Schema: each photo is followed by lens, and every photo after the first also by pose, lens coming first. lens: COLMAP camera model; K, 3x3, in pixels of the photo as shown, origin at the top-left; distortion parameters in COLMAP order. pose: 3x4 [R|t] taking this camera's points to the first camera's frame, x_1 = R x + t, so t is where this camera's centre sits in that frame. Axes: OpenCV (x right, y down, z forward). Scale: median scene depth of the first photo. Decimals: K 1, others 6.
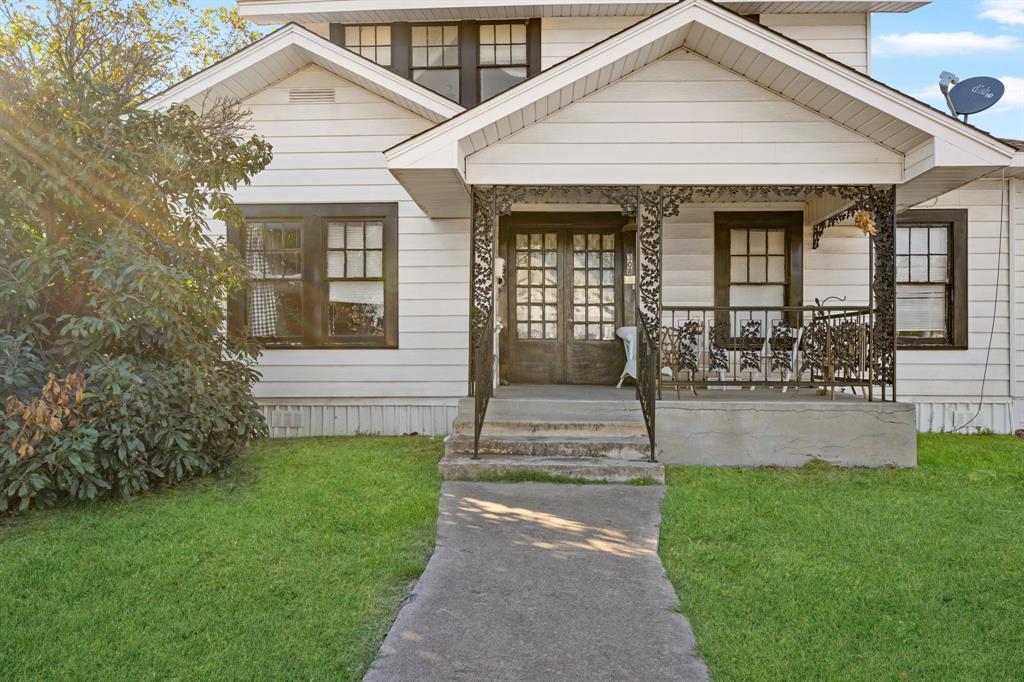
lens RADIAL K [[652.2, 0, 512.0], [0, 652.2, 341.0], [0, 0, 1]] dist [0.002954, 0.000367]
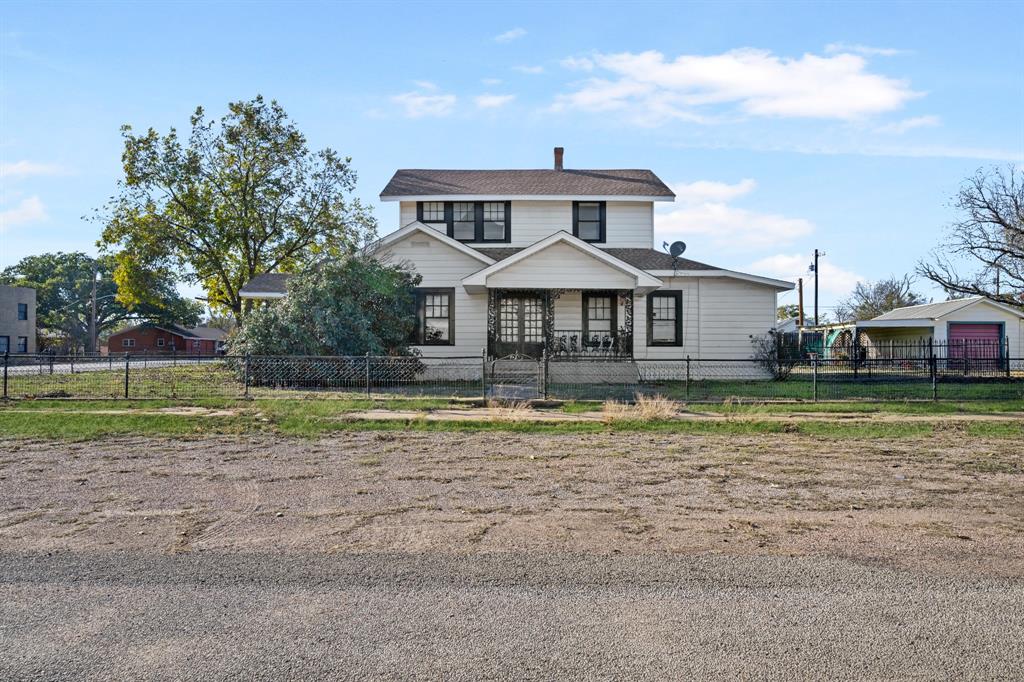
lens RADIAL K [[629.9, 0, 512.0], [0, 629.9, 341.0], [0, 0, 1]] dist [-0.002219, -0.001163]
pose [[0.998138, 0.002637, 0.060933, -0.097002], [-0.001715, 0.999883, -0.015176, 0.029259], [-0.060966, 0.015043, 0.998026, -1.356194]]
